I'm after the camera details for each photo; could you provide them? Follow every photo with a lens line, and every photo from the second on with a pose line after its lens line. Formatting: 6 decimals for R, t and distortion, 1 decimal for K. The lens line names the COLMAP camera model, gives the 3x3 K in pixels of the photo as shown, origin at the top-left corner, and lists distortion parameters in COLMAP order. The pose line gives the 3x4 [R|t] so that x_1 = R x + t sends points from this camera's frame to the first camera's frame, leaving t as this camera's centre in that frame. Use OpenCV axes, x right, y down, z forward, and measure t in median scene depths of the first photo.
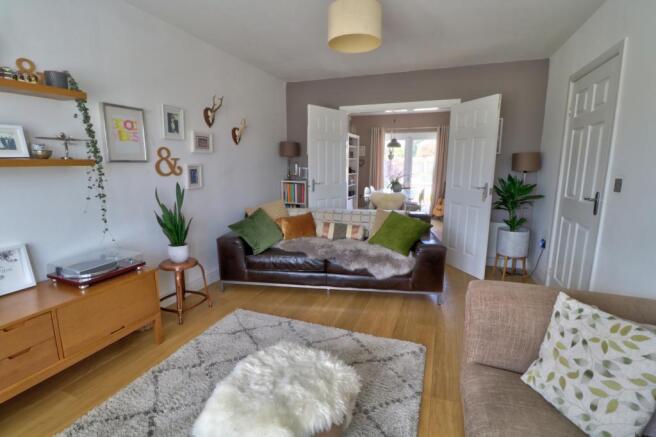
lens RADIAL K [[312.6, 0, 328.0], [0, 312.6, 218.5], [0, 0, 1]] dist [0.000342, 0.000015]
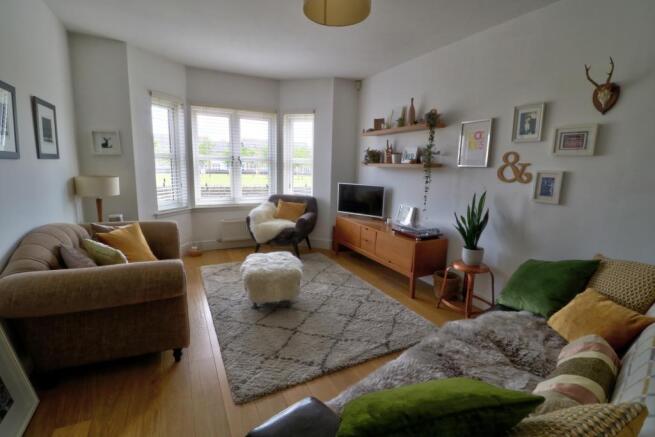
lens RADIAL K [[312.1, 0, 327.5], [0, 312.1, 218.5], [0, 0, 1]] dist [0.000342, 0.000015]
pose [[-0.688893, 0.100747, -0.717828, 0.552037], [-0.162574, 0.943591, 0.288454, -0.217928], [0.706397, 0.315414, -0.633654, 1.258248]]
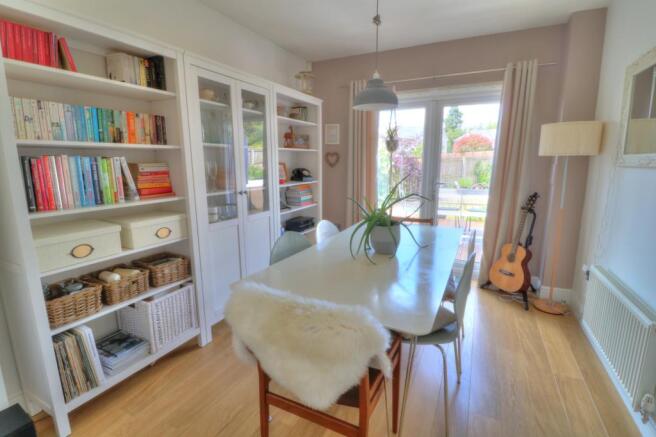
lens RADIAL K [[312.6, 0, 328.0], [0, 312.6, 218.5], [0, 0, 1]] dist [0.000342, 0.000015]
pose [[0.995111, 0.014057, -0.097758, 0.126115], [-0.013644, 0.999895, 0.004890, -0.075084], [0.097816, -0.003532, 0.995198, 0.440860]]
